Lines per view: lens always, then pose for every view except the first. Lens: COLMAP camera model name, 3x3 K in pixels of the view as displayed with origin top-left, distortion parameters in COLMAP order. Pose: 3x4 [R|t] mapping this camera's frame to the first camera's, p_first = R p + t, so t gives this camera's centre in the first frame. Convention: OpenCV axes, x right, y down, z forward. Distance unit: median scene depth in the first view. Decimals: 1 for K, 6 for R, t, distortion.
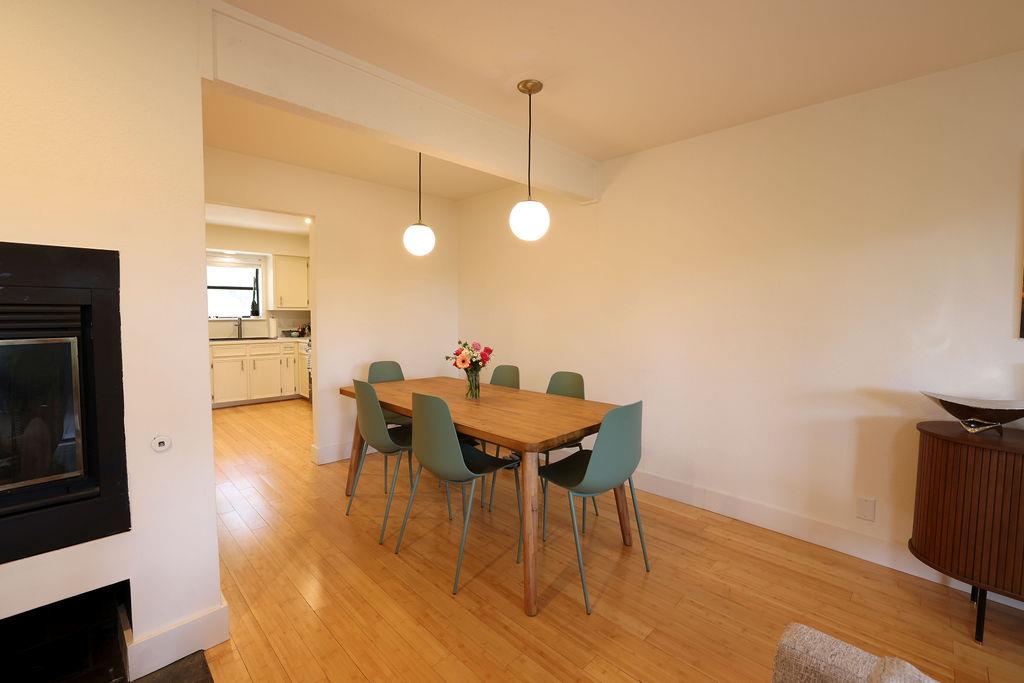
lens RADIAL K [[441.6, 0, 514.7], [0, 441.6, 337.0], [0, 0, 1]] dist [-0.018843, 0.000813]
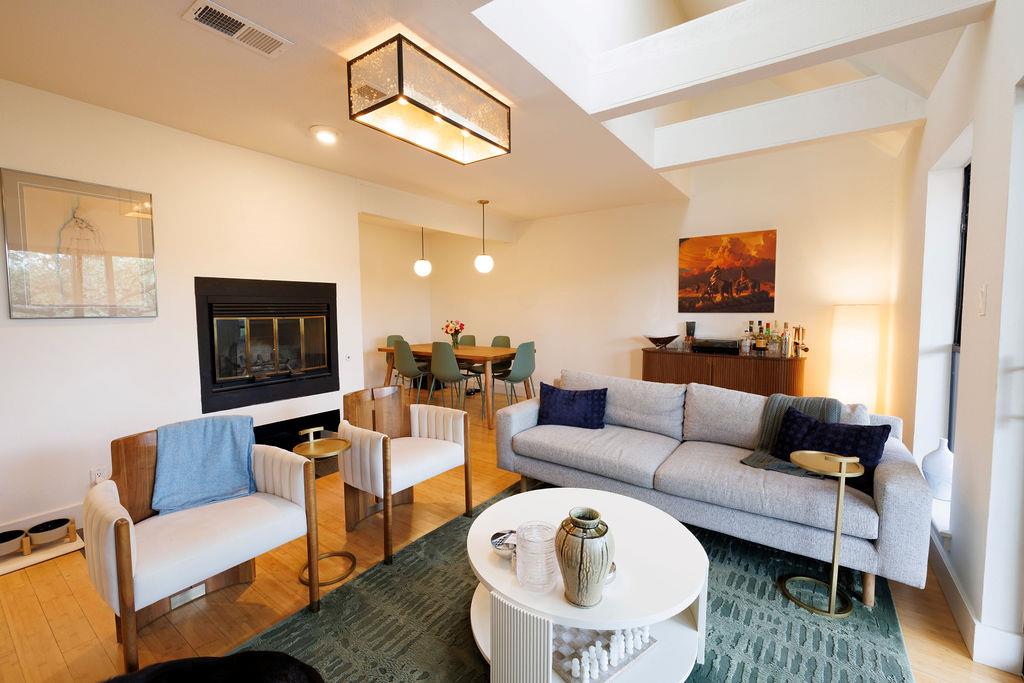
lens RADIAL K [[441.6, 0, 500.3], [0, 441.6, 336.9], [0, 0, 1]] dist [-0.018843, 0.000813]
pose [[0.990766, -0.020799, 0.133975, -0.204335], [0.019226, 0.999730, 0.013024, 0.081368], [-0.134209, -0.010328, 0.990899, -1.293003]]
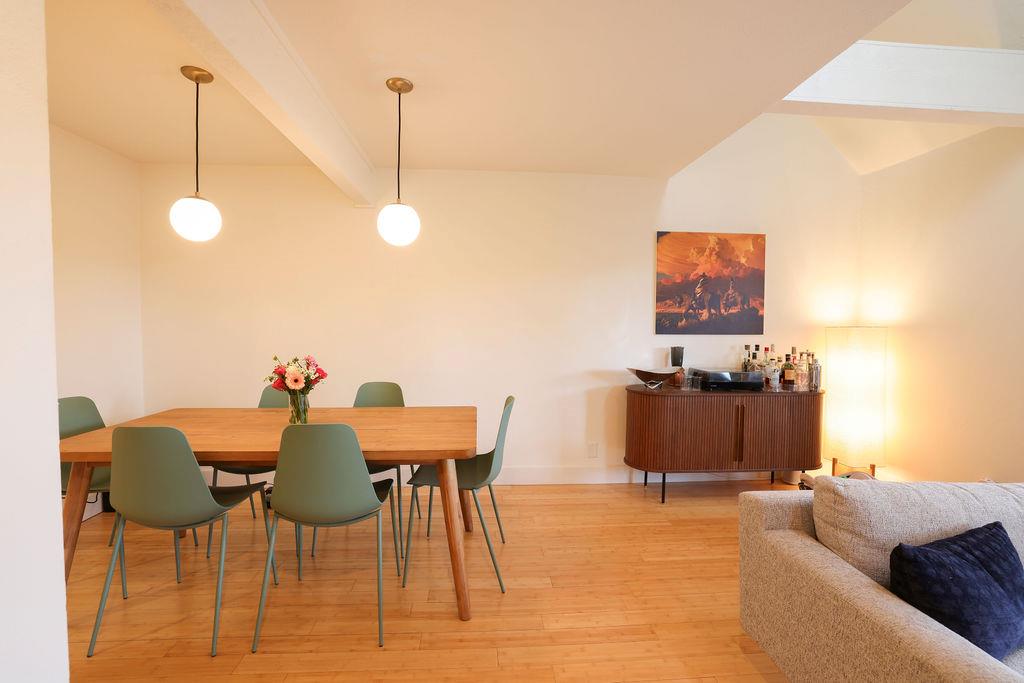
lens RADIAL K [[441.6, 0, 509.1], [0, 441.6, 335.1], [0, 0, 1]] dist [-0.018843, 0.000813]
pose [[0.657982, -0.026052, 0.752583, -0.580952], [0.036575, 0.999327, 0.002616, -0.020004], [-0.752145, 0.025804, 0.658493, 0.216994]]
